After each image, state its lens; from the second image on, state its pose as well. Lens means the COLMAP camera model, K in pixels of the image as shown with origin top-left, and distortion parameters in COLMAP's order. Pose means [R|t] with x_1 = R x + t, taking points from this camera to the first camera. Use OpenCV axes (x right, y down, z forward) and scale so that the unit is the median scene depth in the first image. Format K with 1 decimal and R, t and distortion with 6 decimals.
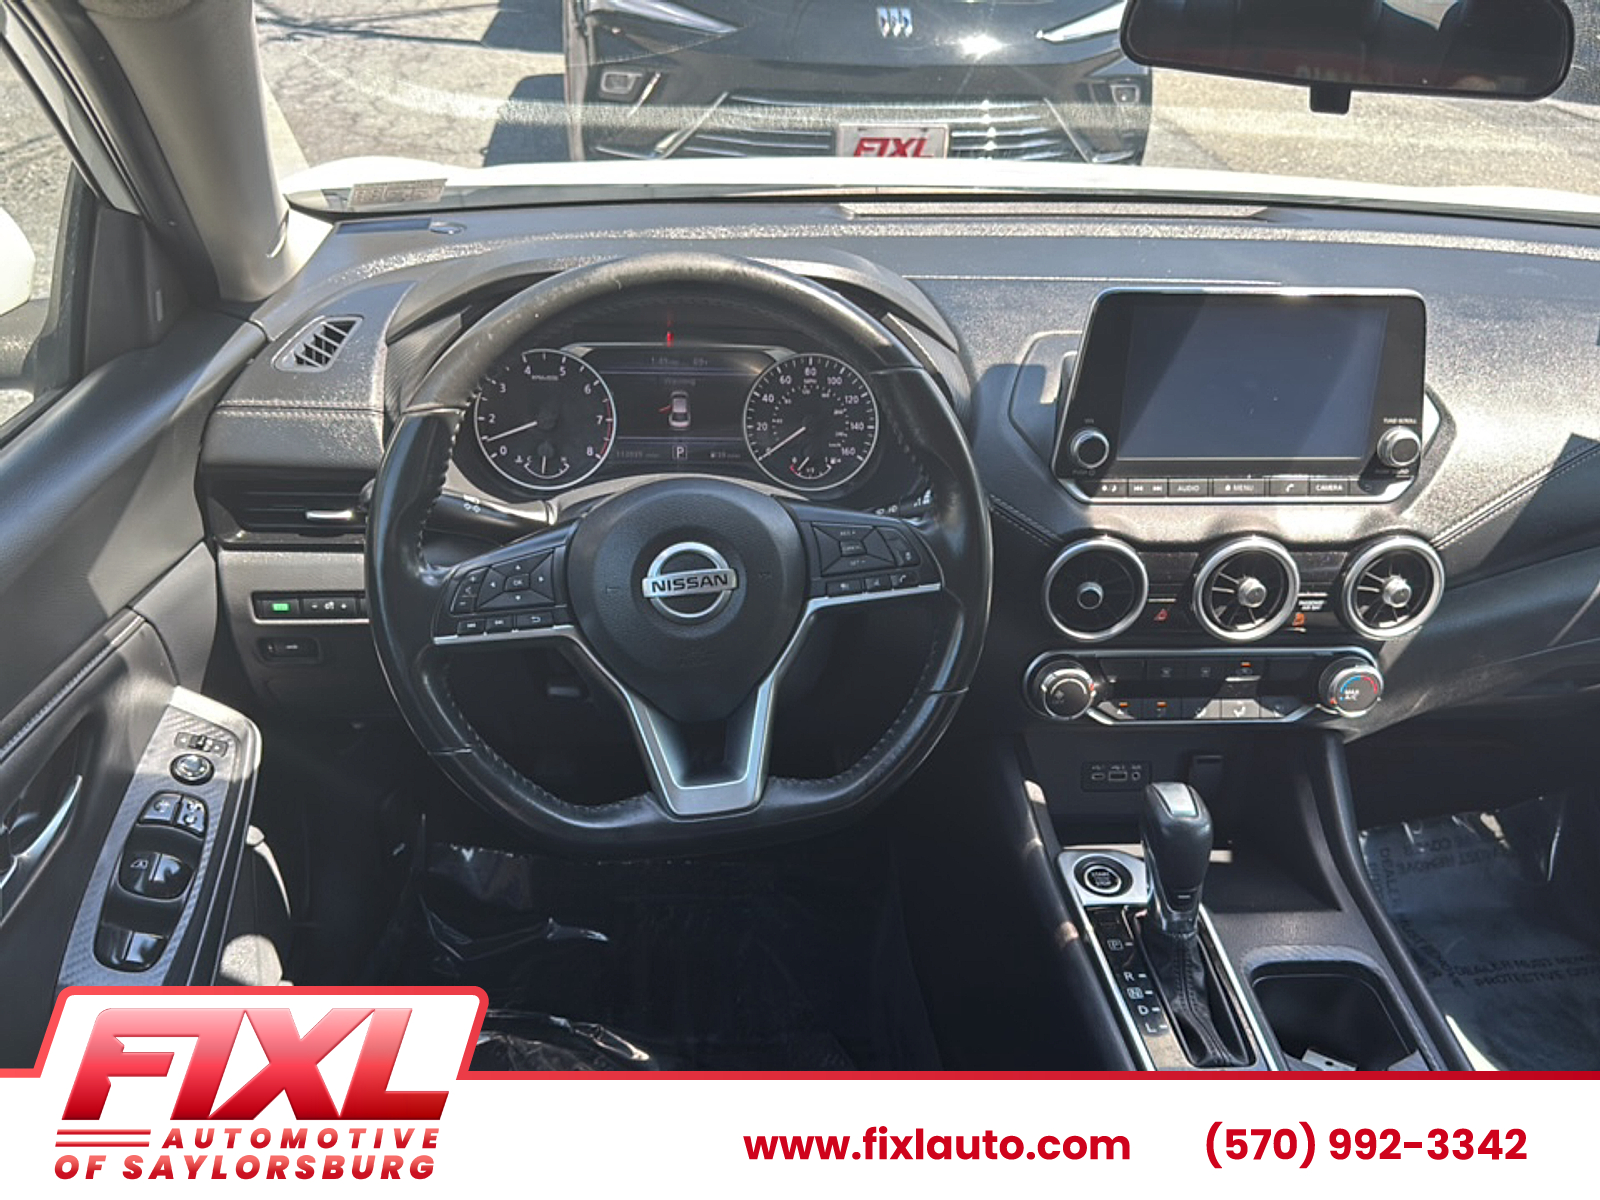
lens RADIAL K [[1462.2, 0, 805.9], [0, 1462.2, 608.5], [0, 0, 1]] dist [0.181279, -0.452901]
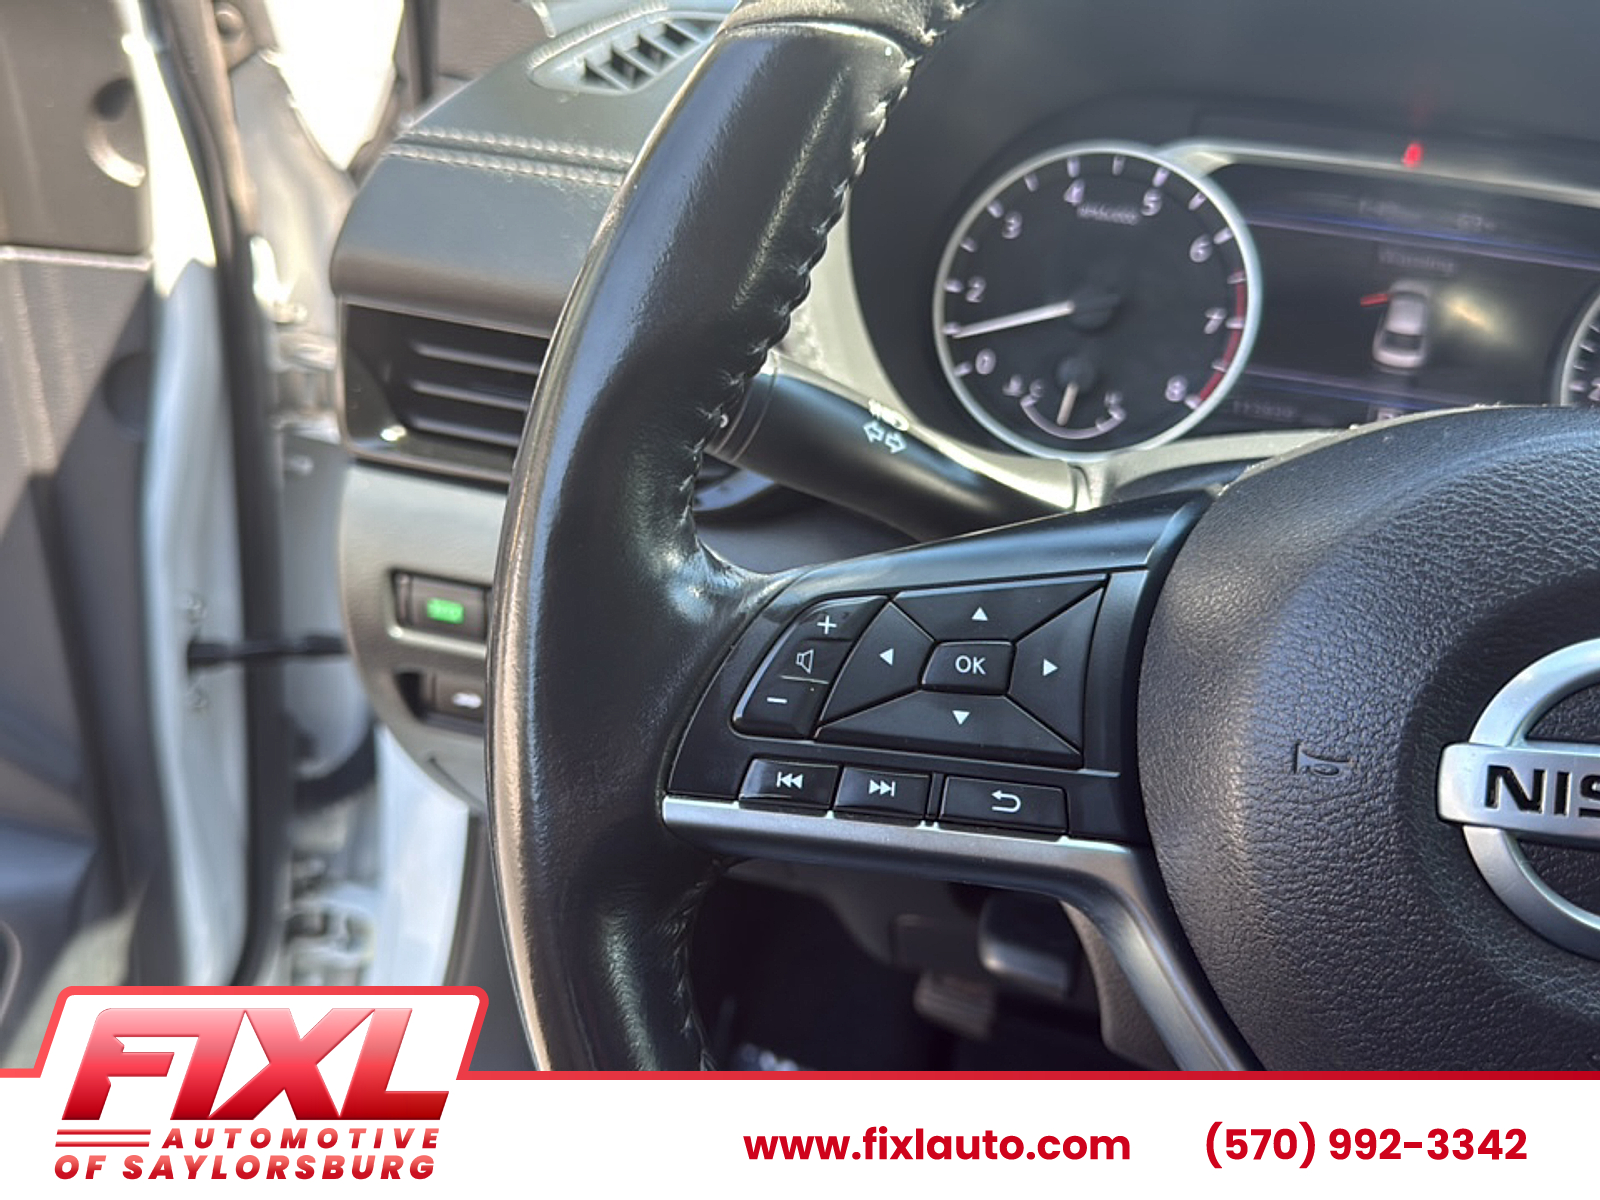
lens RADIAL K [[1497.3, 0, 800.0], [0, 1497.3, 600.0], [0, 0, 1]] dist [0.177077, -0.488019]
pose [[0.940309, 0.177904, -0.290121, -0.120172], [-0.193046, 0.980891, -0.024194, -0.013922], [0.280273, 0.078756, 0.956684, 0.590324]]
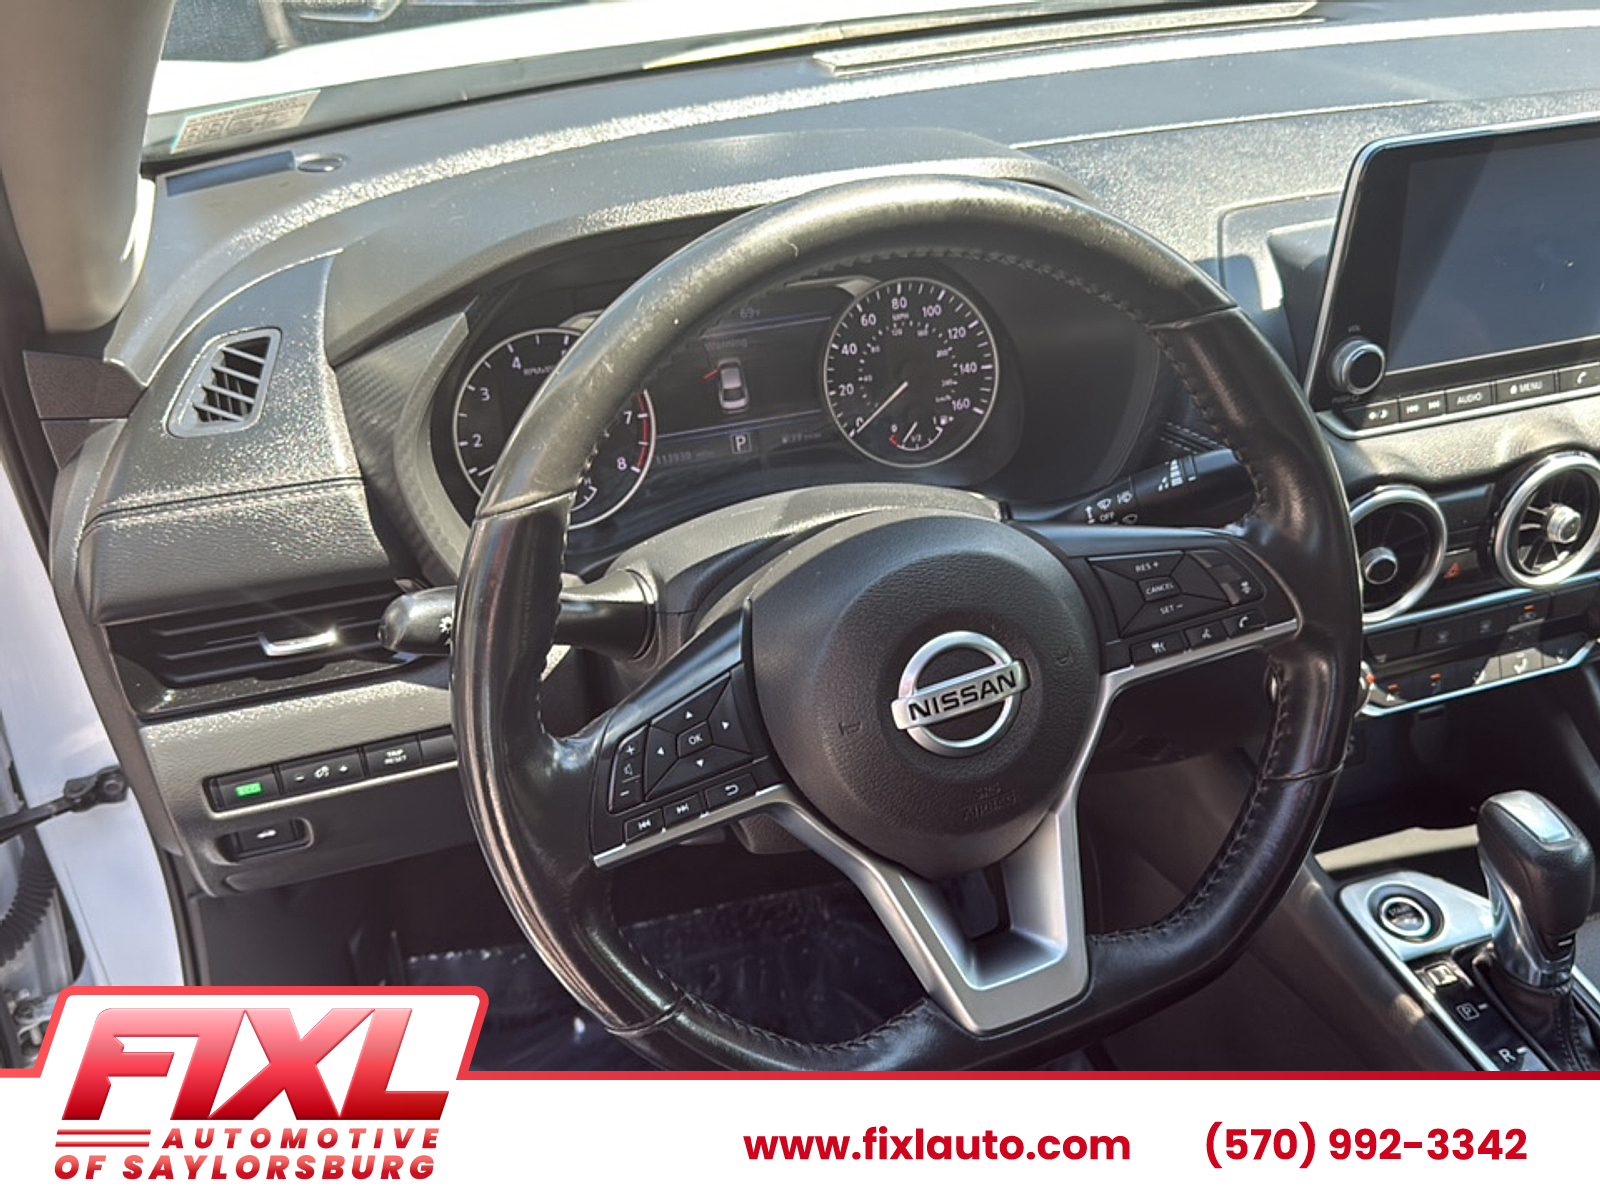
lens RADIAL K [[1462.2, 0, 805.9], [0, 1462.2, 608.5], [0, 0, 1]] dist [0.181279, -0.452901]
pose [[0.972254, -0.175480, 0.154687, -0.199340], [0.158075, 0.980289, 0.118513, -0.118517], [-0.172435, -0.090773, 0.980829, 0.312534]]
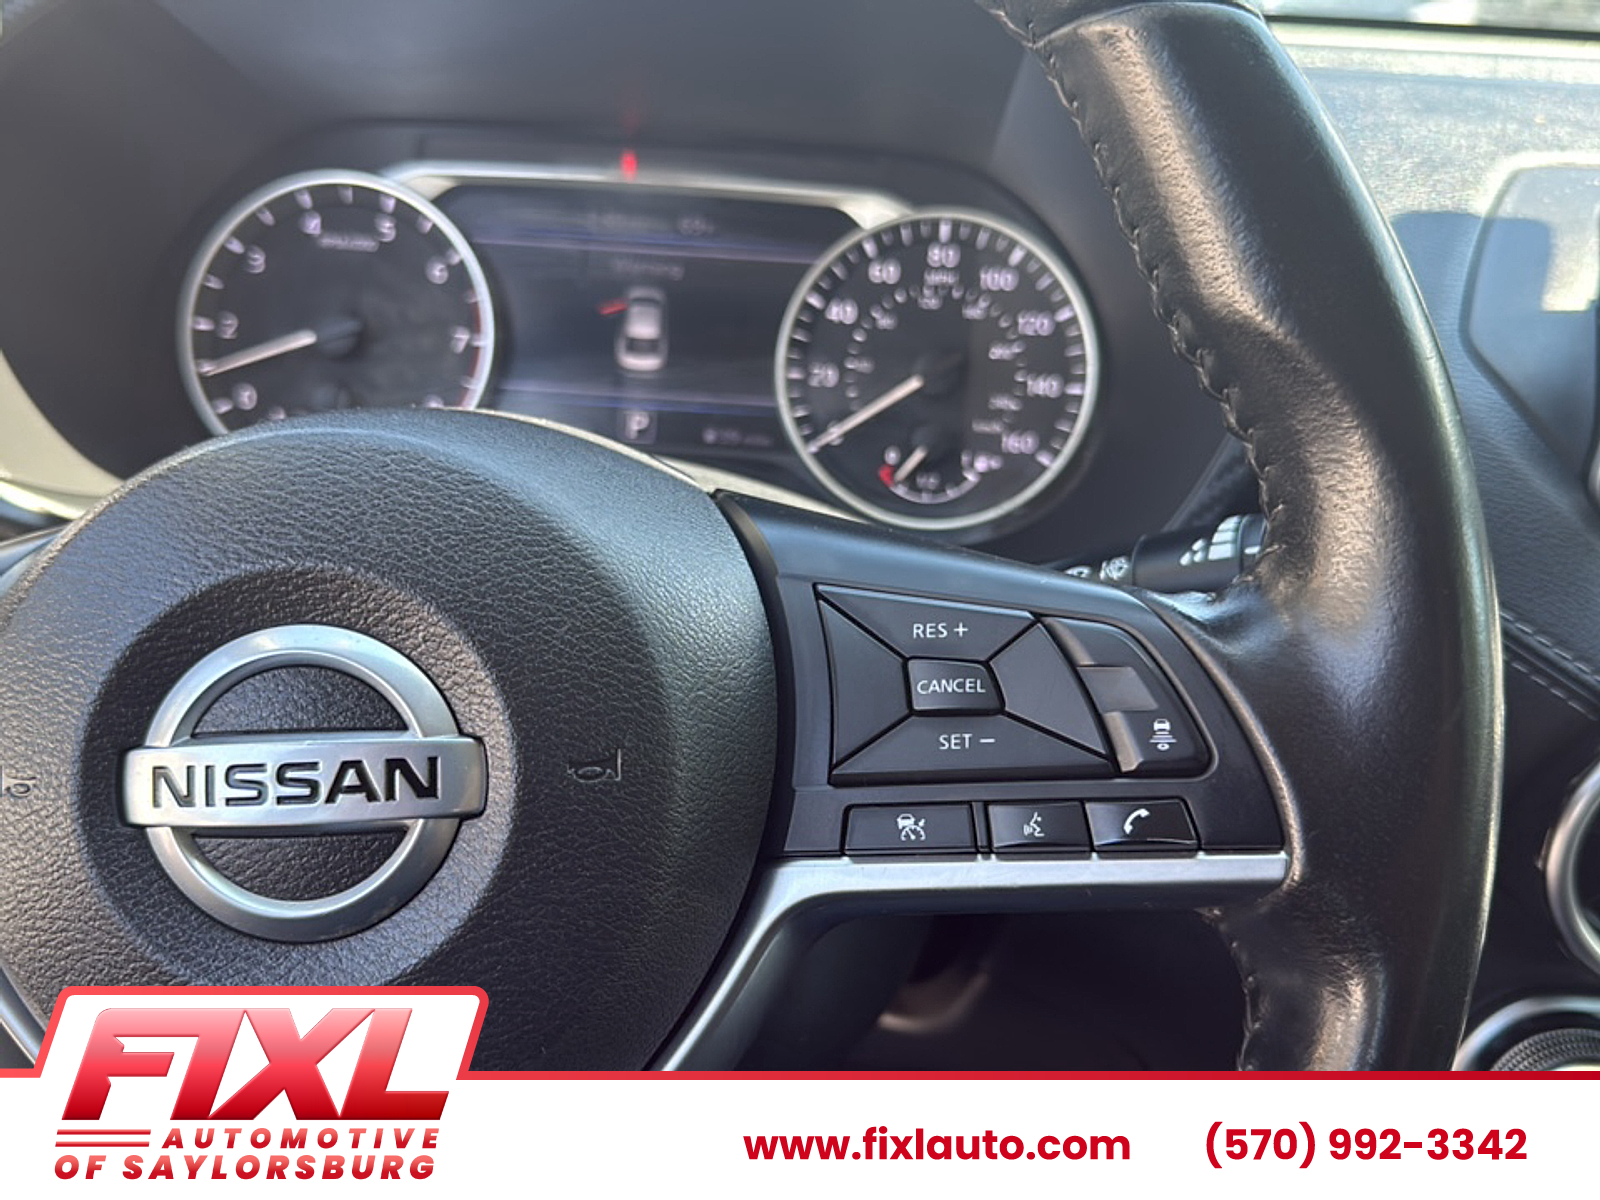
lens RADIAL K [[1497.3, 0, 800.0], [0, 1497.3, 600.0], [0, 0, 1]] dist [0.177077, -0.488019]
pose [[0.986772, 0.065578, -0.148258, 0.038084], [-0.075170, 0.995362, -0.060039, -0.033028], [0.143633, 0.070389, 0.987125, 0.618360]]
